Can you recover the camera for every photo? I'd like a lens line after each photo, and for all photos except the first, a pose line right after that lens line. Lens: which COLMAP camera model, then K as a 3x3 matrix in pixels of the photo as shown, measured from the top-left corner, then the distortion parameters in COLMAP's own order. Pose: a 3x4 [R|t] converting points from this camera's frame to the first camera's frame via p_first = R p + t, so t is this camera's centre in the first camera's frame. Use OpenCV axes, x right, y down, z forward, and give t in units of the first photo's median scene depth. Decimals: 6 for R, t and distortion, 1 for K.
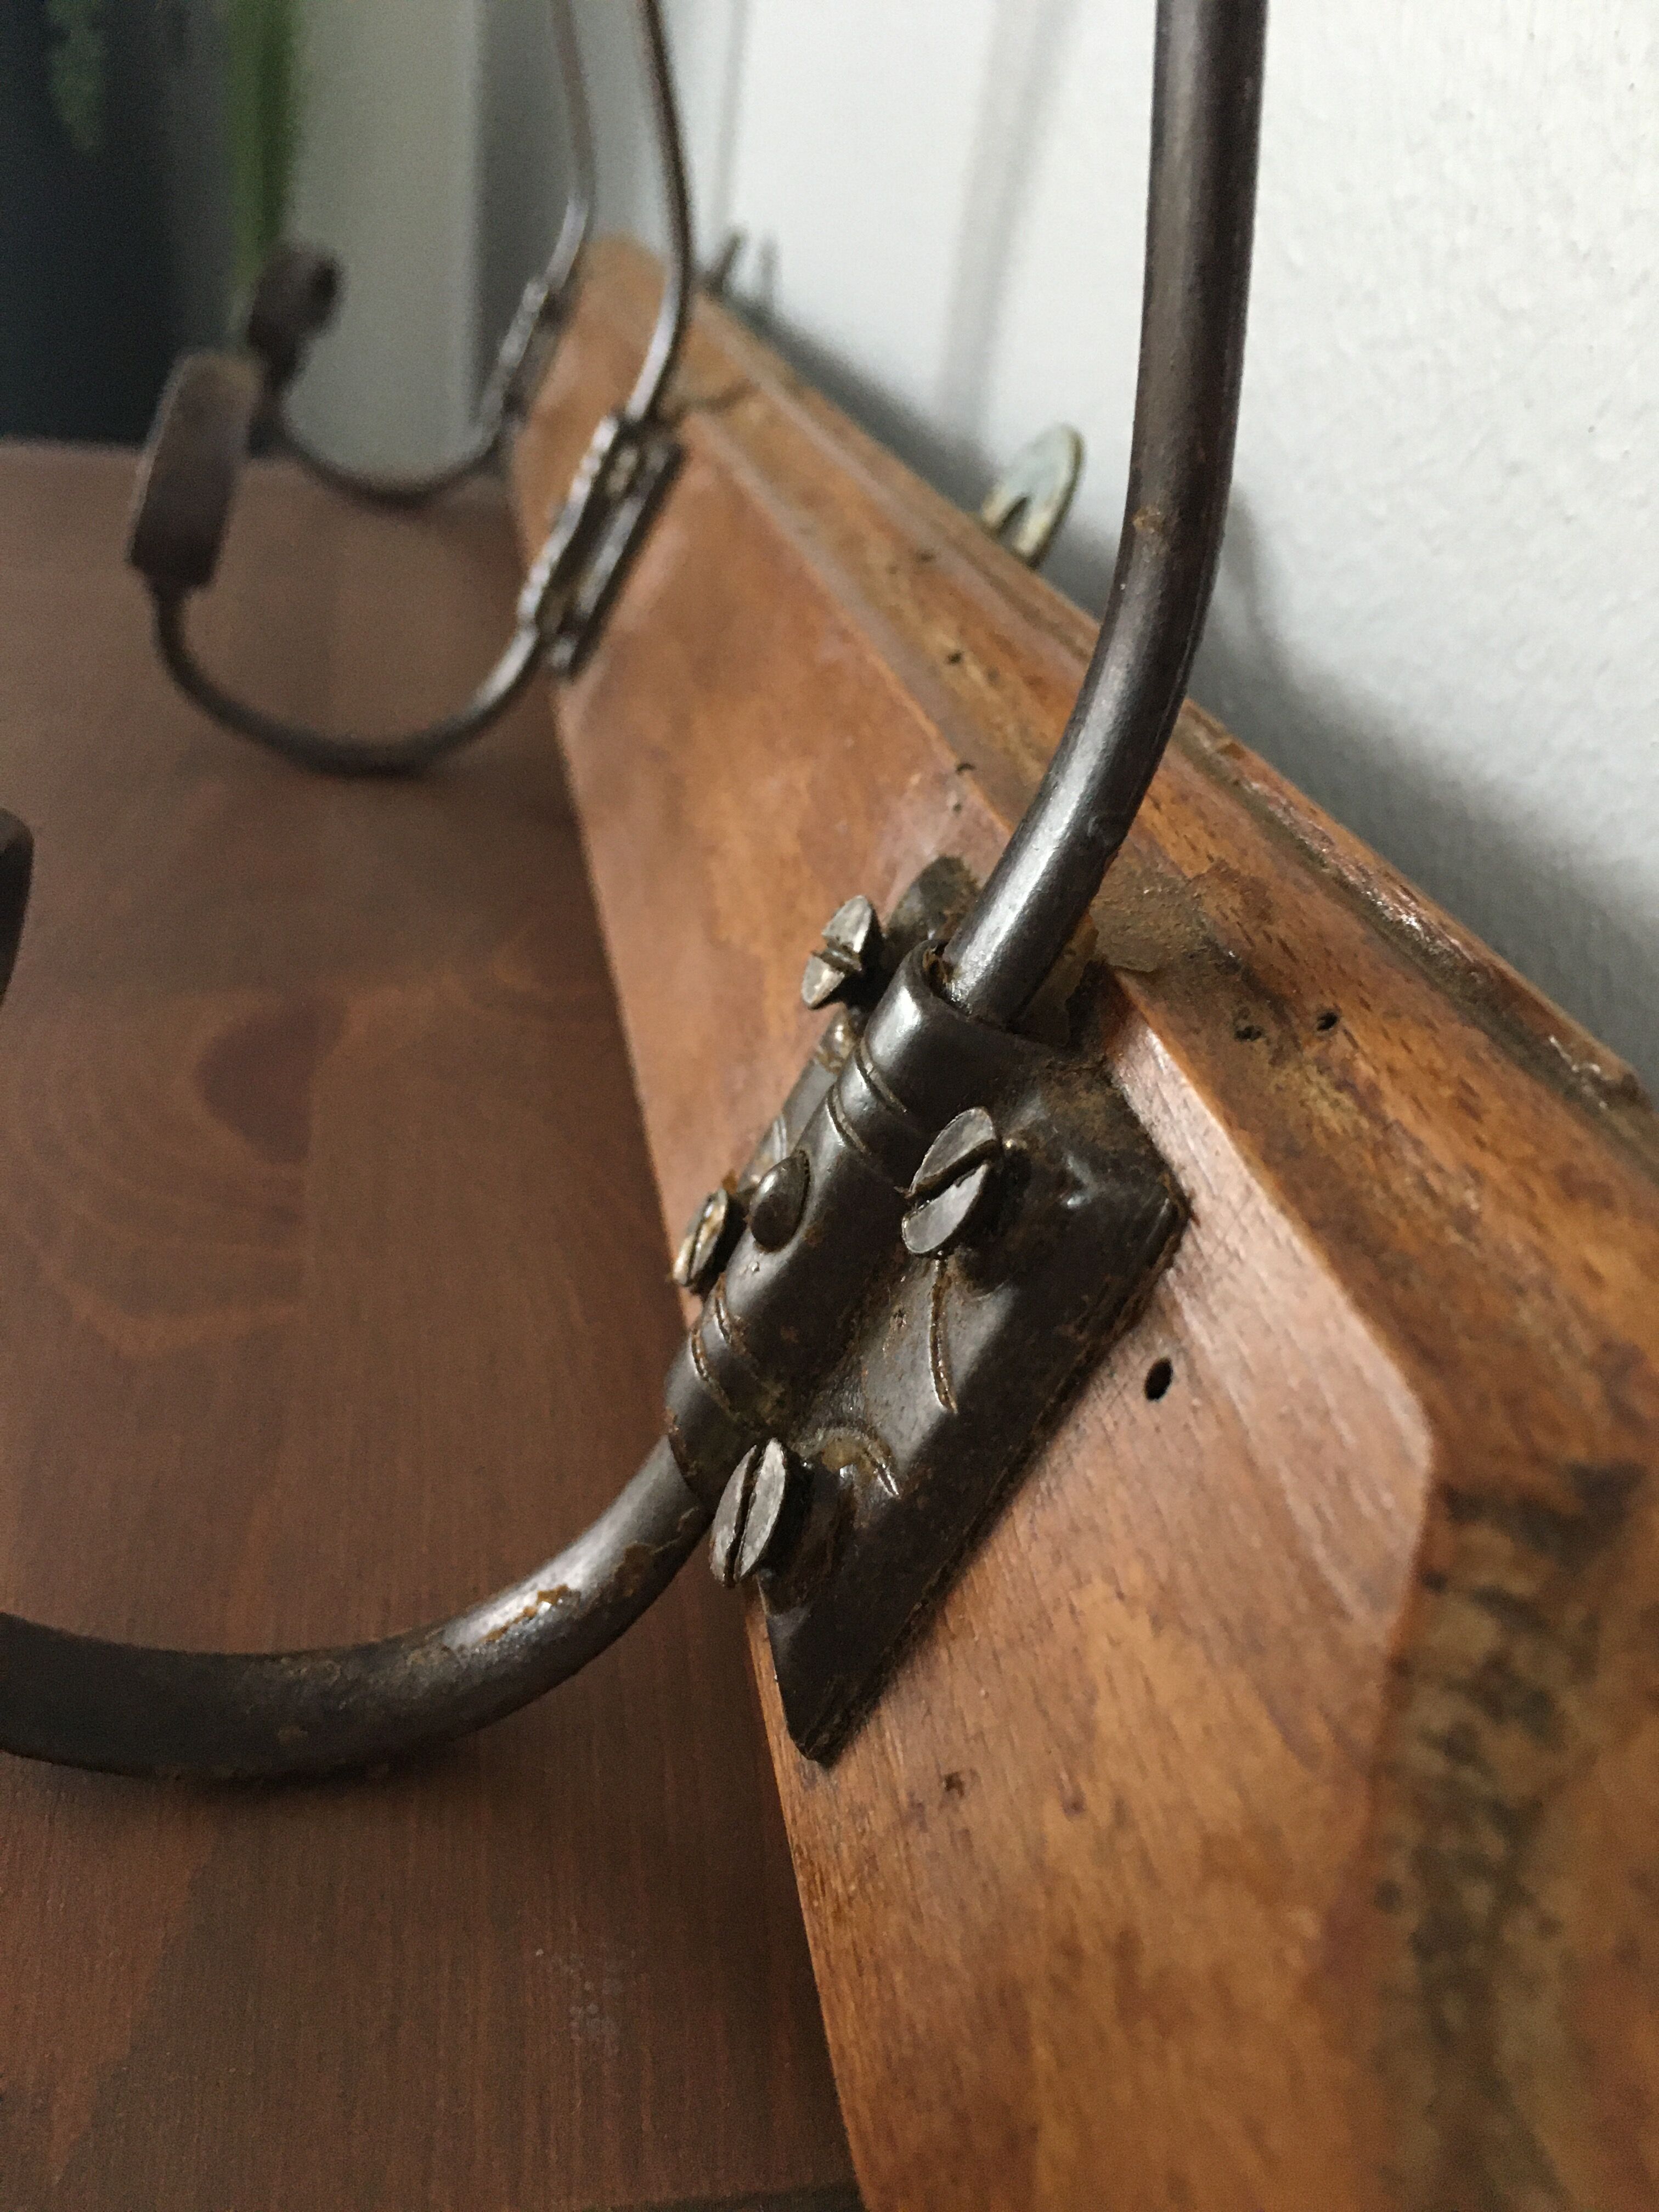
lens RADIAL K [[1986.5, 0, 838.7], [0, 1986.5, 1105.3], [0, 0, 1]] dist [0.059686, -0.131415]
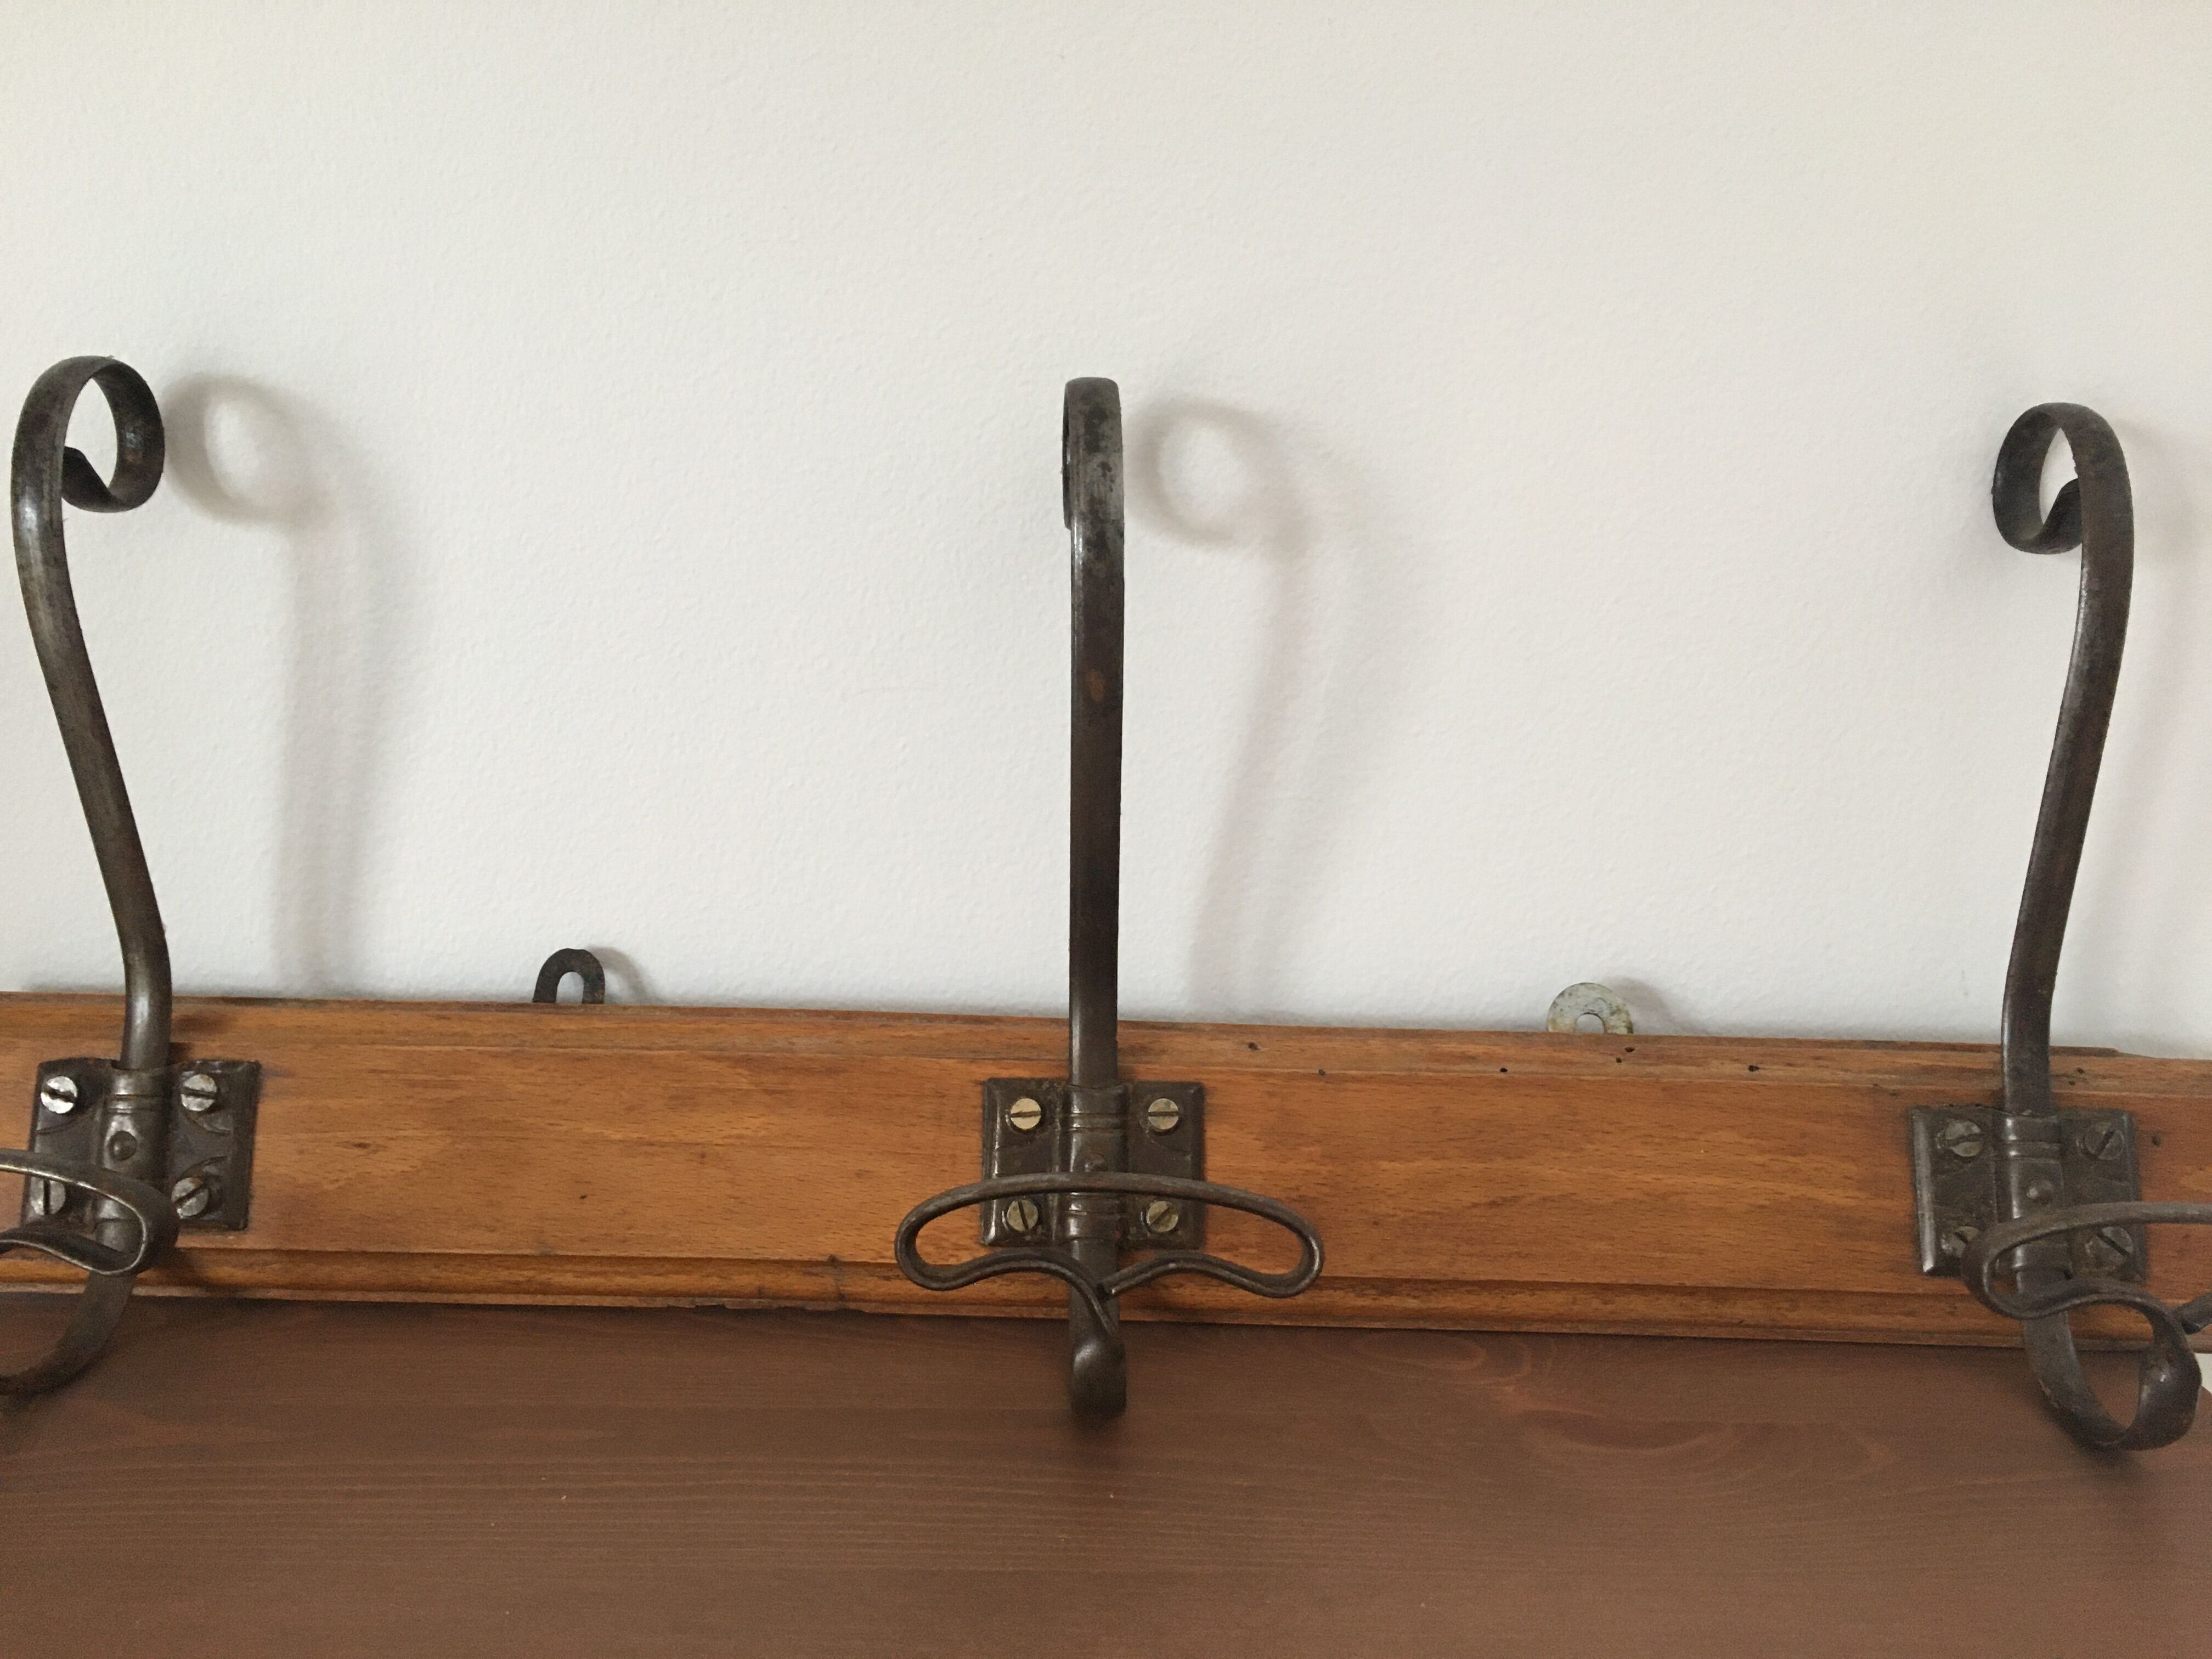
lens RADIAL K [[1905.9, 0, 1104.4], [0, 1905.9, 821.4], [0, 0, 1]] dist [0.058045, -0.084559]
pose [[0.196318, -0.292535, 0.935886, -4.316779], [0.435432, 0.881196, 0.184101, -2.422019], [-0.878555, 0.371373, 0.300373, 1.474895]]
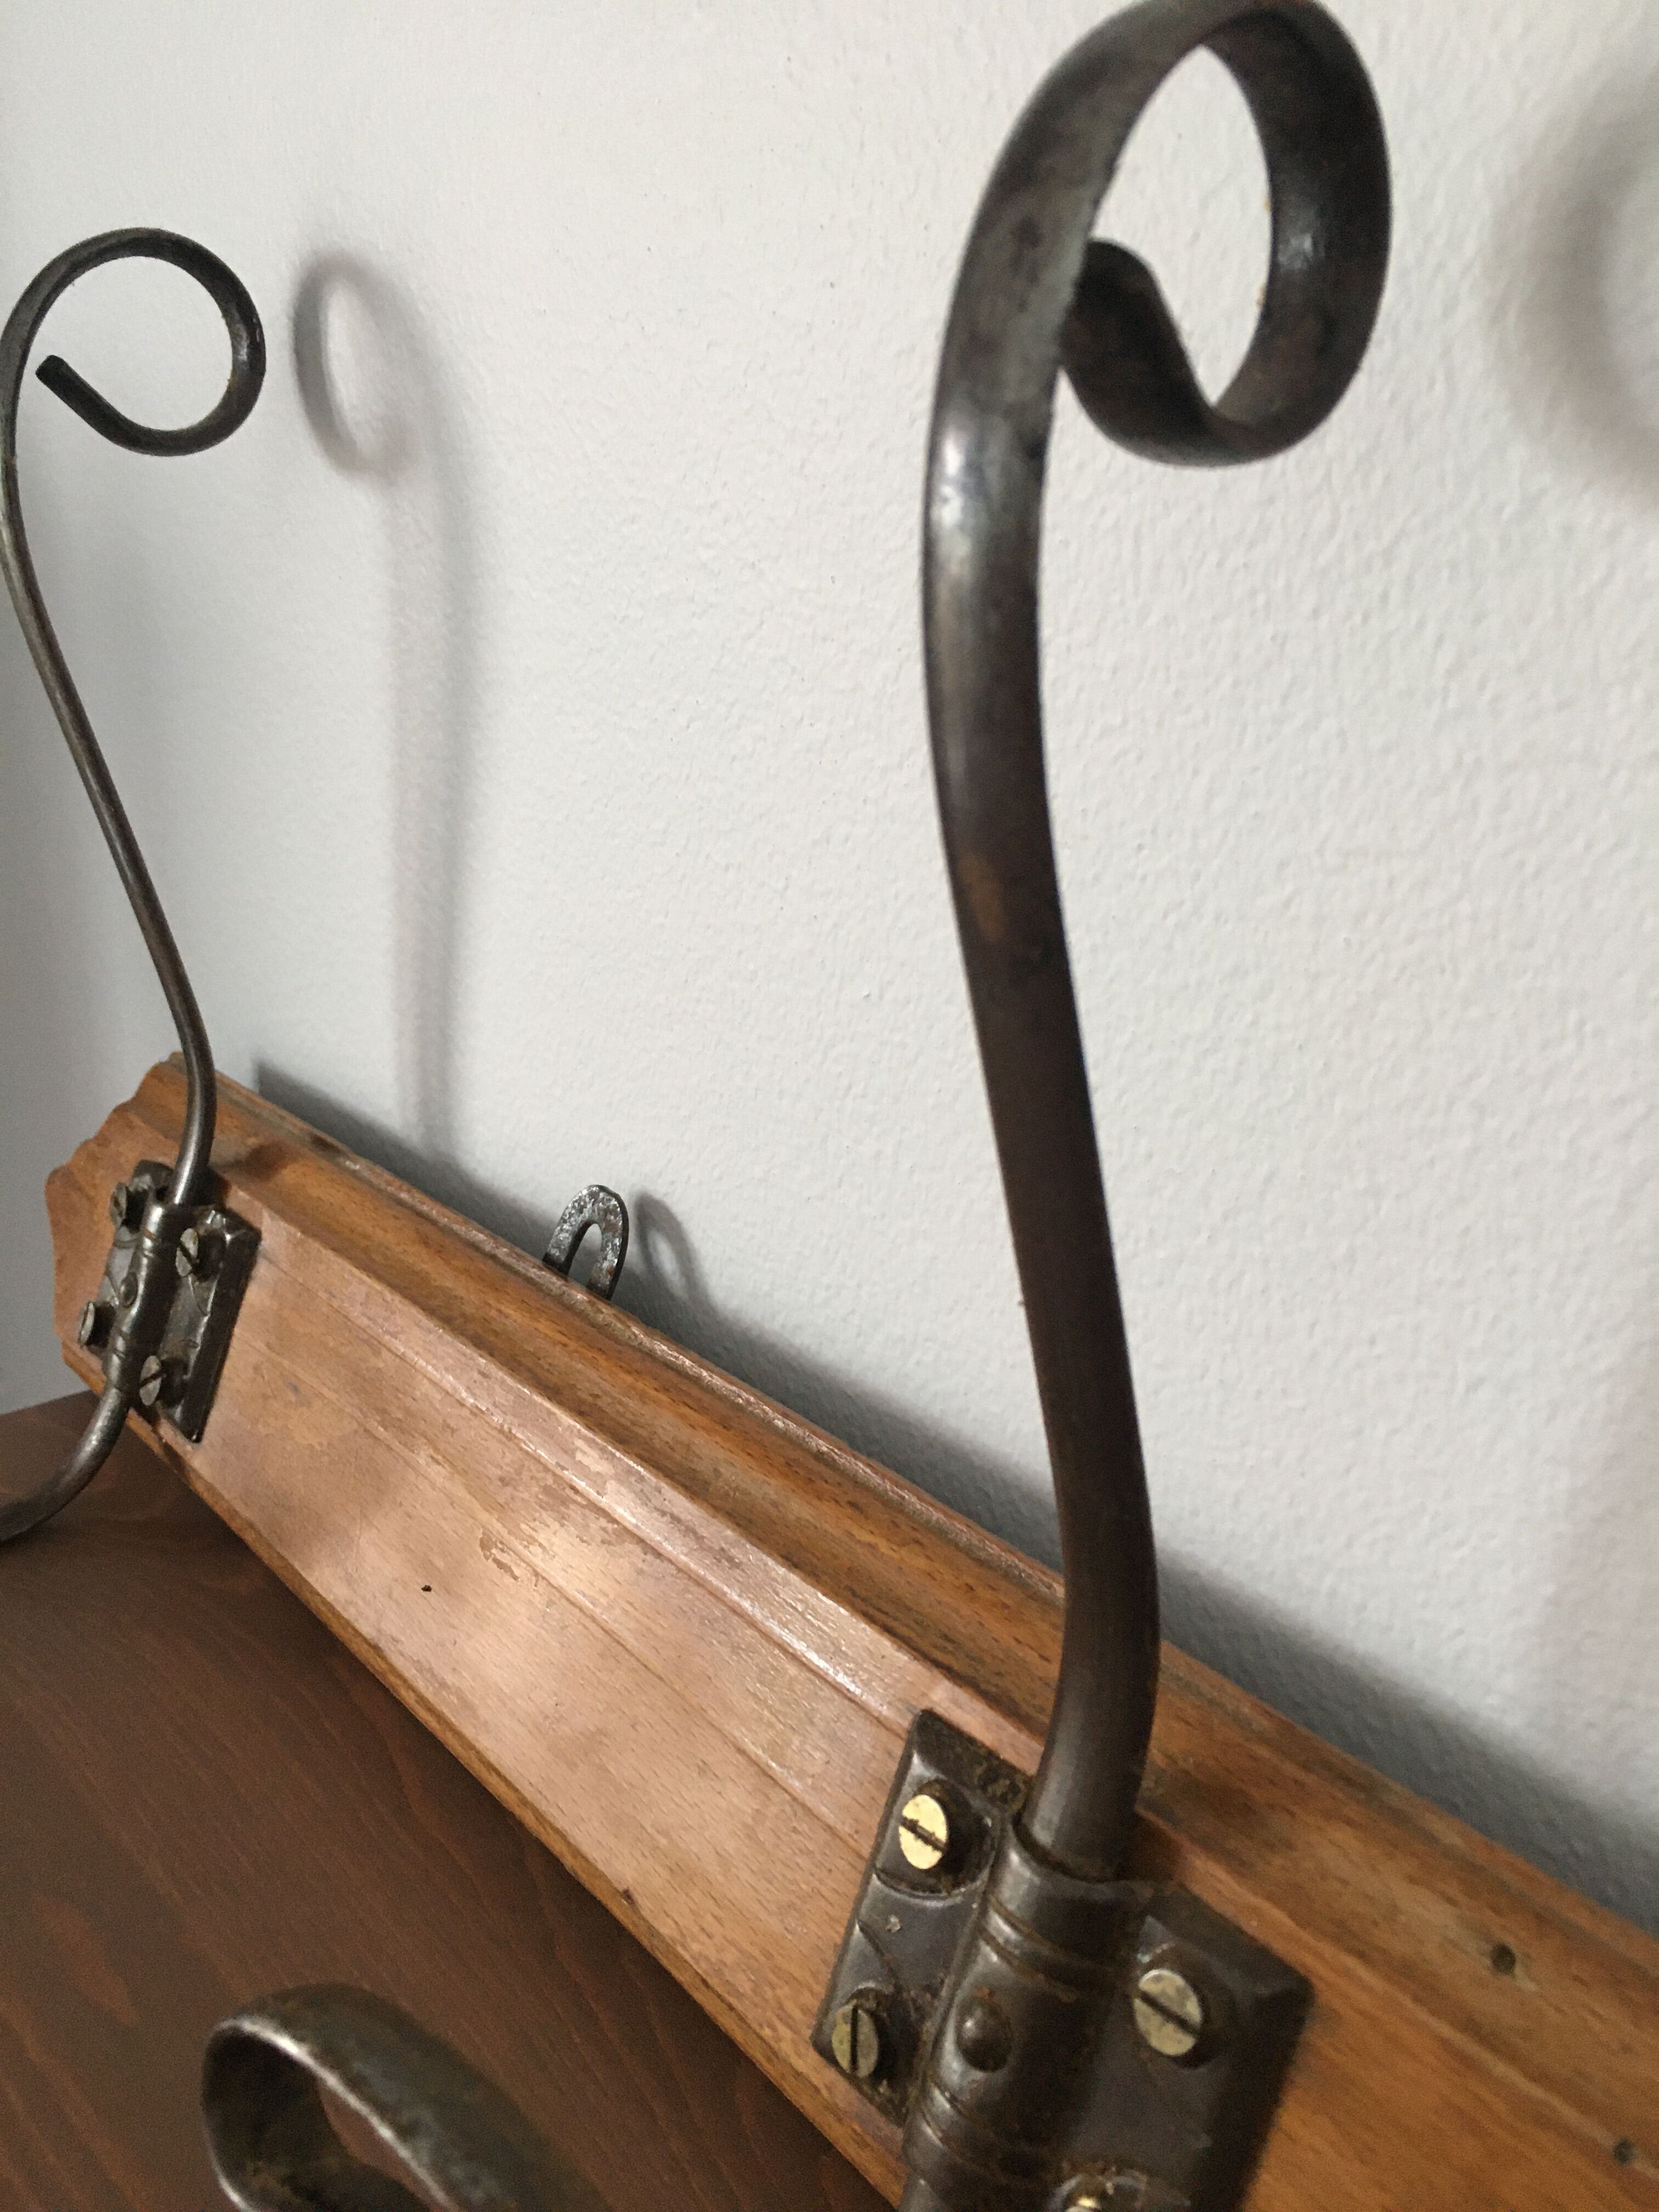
lens RADIAL K [[1916.6, 0, 838.7], [0, 1916.6, 1105.0], [0, 0, 1]] dist [0.061355, -0.093175]
pose [[0.869915, -0.242074, 0.429708, -1.136845], [0.286802, 0.957093, -0.041437, -1.739786], [-0.401240, 0.159288, 0.902017, 1.351036]]
